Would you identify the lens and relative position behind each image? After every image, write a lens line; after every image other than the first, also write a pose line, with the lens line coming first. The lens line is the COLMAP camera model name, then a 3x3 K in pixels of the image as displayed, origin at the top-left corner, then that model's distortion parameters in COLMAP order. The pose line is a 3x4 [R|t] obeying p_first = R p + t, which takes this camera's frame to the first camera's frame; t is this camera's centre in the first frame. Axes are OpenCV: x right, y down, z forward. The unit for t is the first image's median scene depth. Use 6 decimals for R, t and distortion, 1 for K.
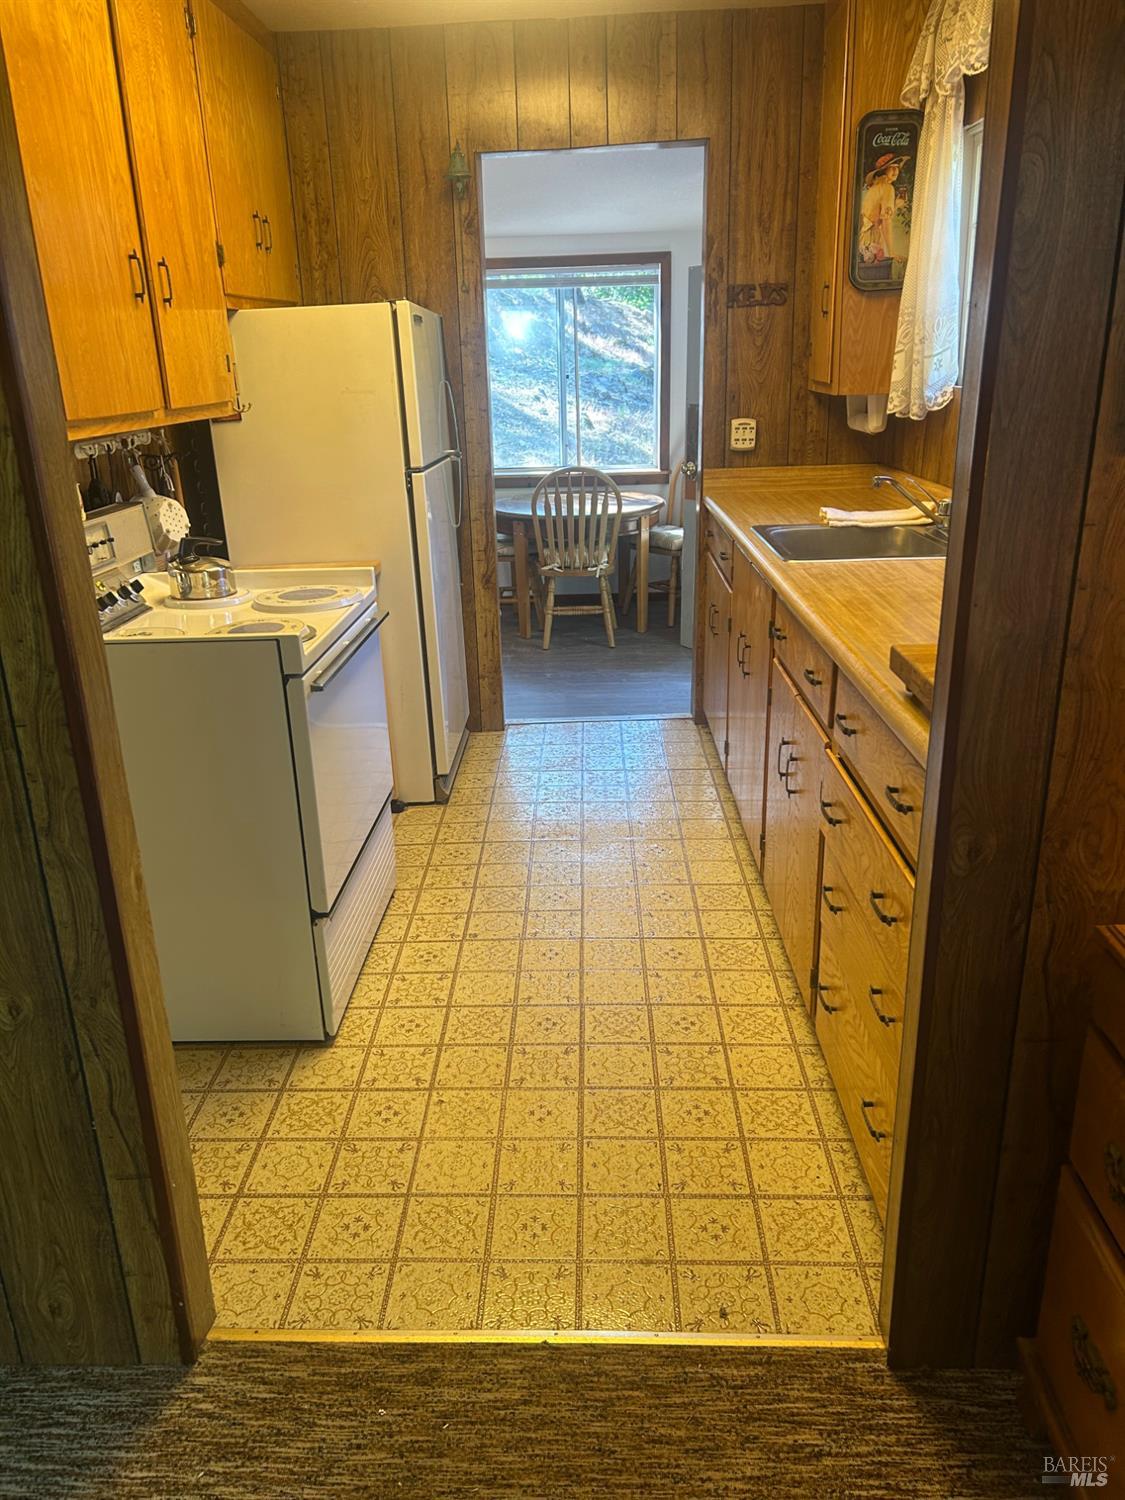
lens RADIAL K [[1128.2, 0, 544.7], [0, 1128.2, 760.1], [0, 0, 1]] dist [0.074422, -0.097963]
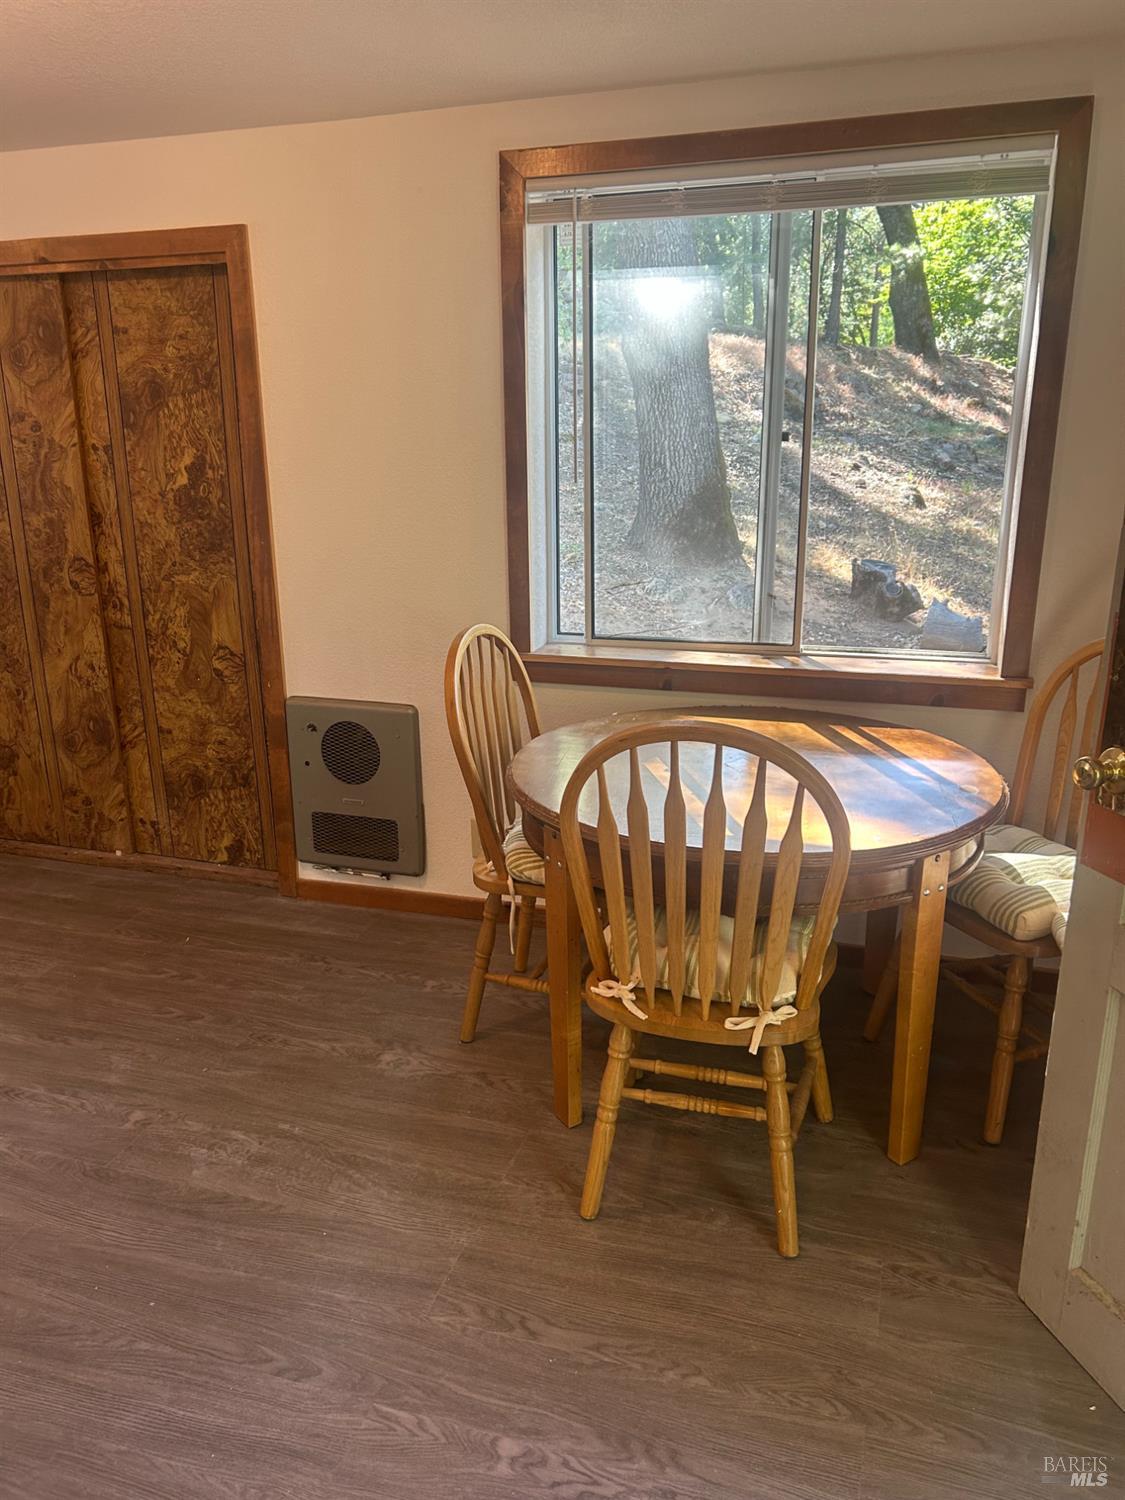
lens RADIAL K [[1128.2, 0, 544.7], [0, 1128.2, 760.1], [0, 0, 1]] dist [0.074422, -0.097963]
pose [[0.958307, 0.102096, -0.266879, 0.019324], [-0.115456, 0.992702, -0.034816, -0.063627], [0.261376, 0.064178, 0.963101, 0.193225]]
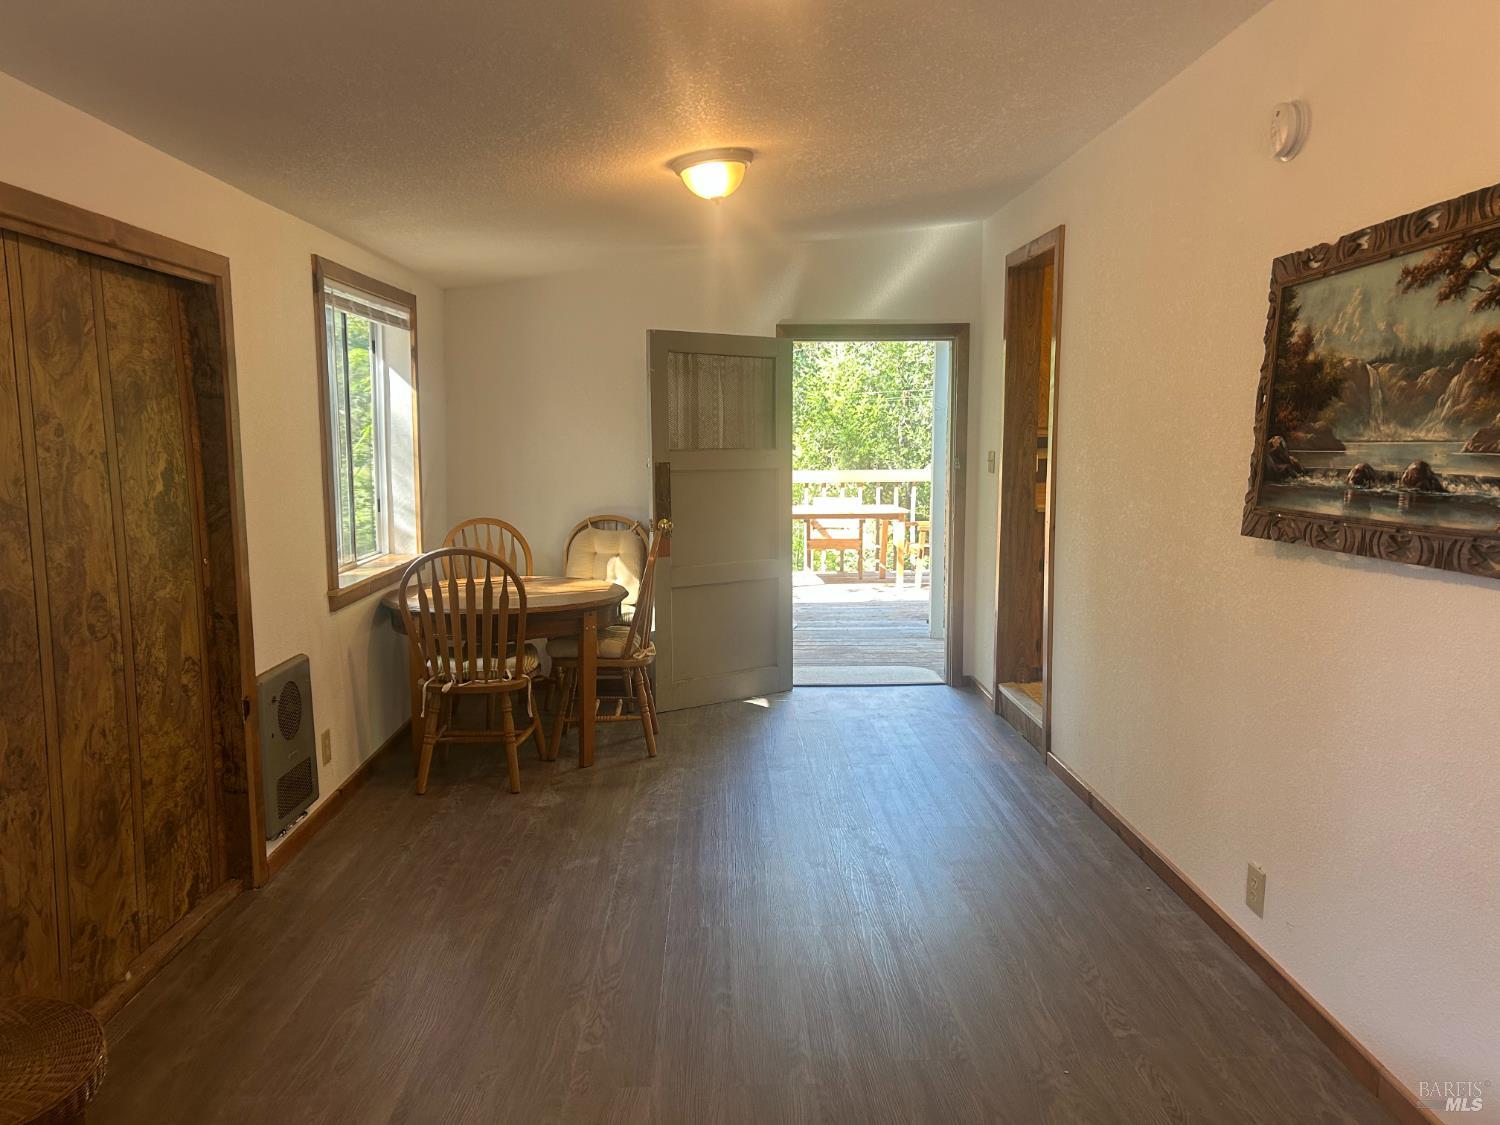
lens RADIAL K [[1128.2, 0, 761.7], [0, 1128.2, 575.4], [0, 0, 1]] dist [0.074422, -0.097963]
pose [[-0.077110, -0.093511, 0.992628, -0.225516], [0.345478, 0.931405, 0.114581, -0.081299], [-0.935253, 0.351767, -0.039515, 0.266855]]
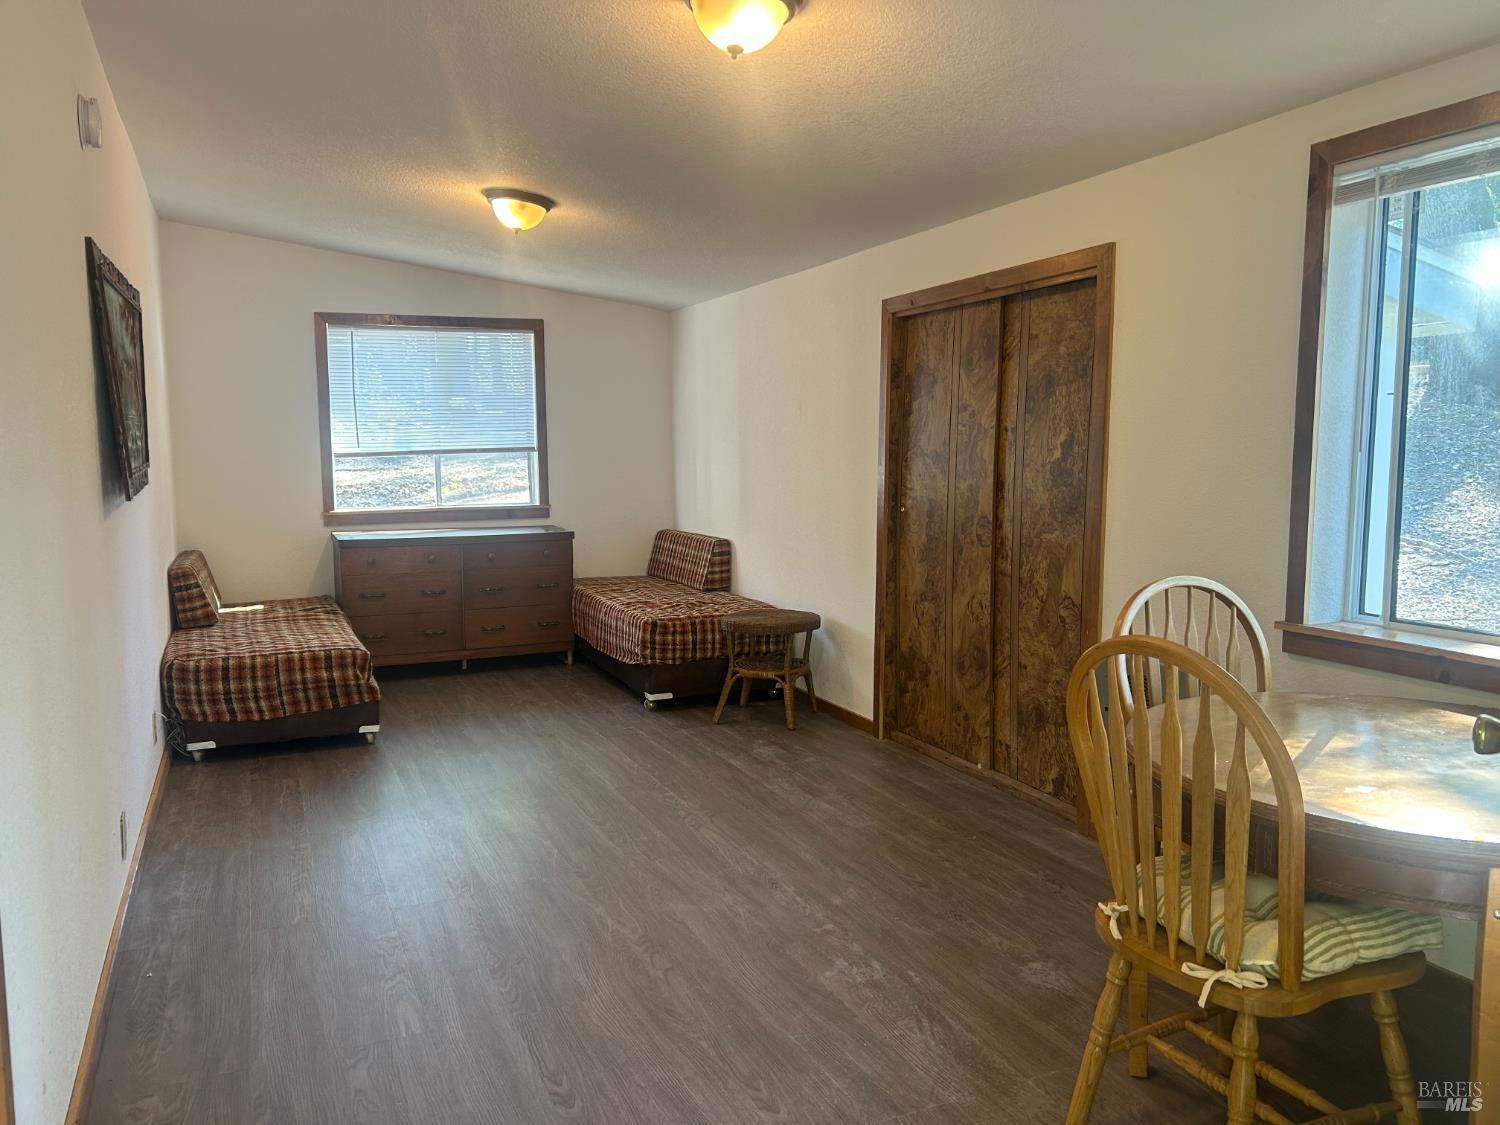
lens RADIAL K [[1121.4, 0, 752.4], [0, 1121.4, 576.0], [0, 0, 1]] dist [0.070457, -0.063970]
pose [[0.438944, 0.132472, -0.888695, 0.069549], [-0.319119, 0.947573, -0.016371, -0.063991], [0.839935, 0.290786, 0.458206, 0.208874]]
